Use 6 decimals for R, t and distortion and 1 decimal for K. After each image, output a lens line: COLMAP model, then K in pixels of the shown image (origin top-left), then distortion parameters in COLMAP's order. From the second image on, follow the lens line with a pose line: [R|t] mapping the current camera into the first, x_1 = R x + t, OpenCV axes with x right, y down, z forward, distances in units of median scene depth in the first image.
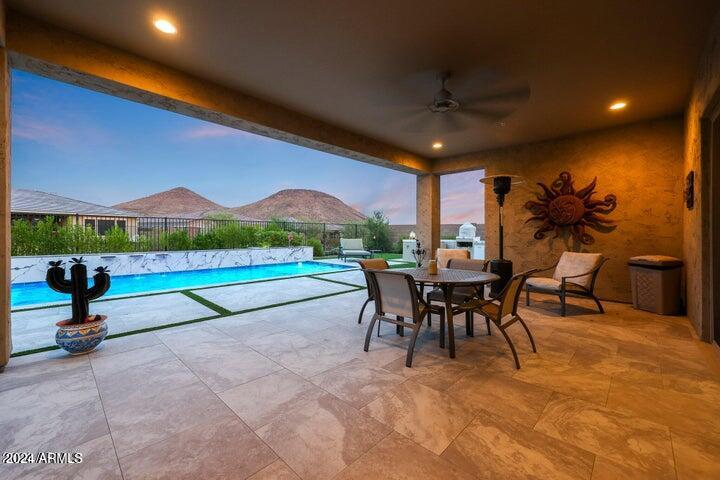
lens RADIAL K [[293.2, 0, 360.0], [0, 293.2, 240.0], [0, 0, 1]] dist [0.001900, 0.000362]
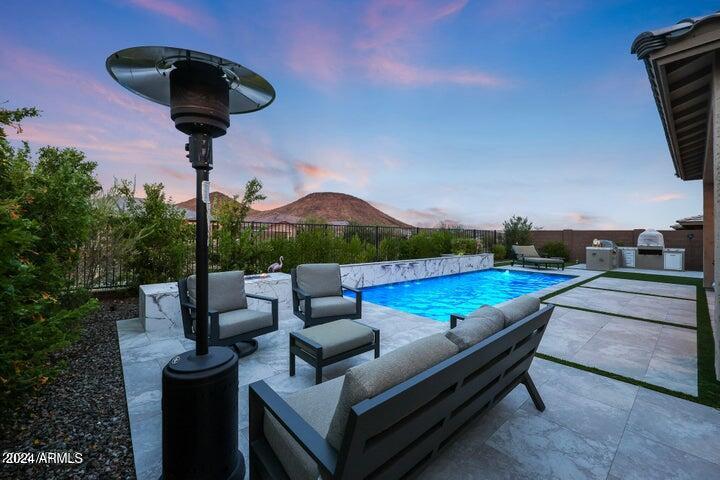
lens RADIAL K [[293.2, 0, 360.0], [0, 293.2, 240.0], [0, 0, 1]] dist [0.001900, 0.000362]
pose [[0.996523, 0.001461, -0.083310, -0.574555], [-0.002150, 0.999964, -0.008183, -0.016436], [0.083295, 0.008333, 0.996490, -0.034364]]
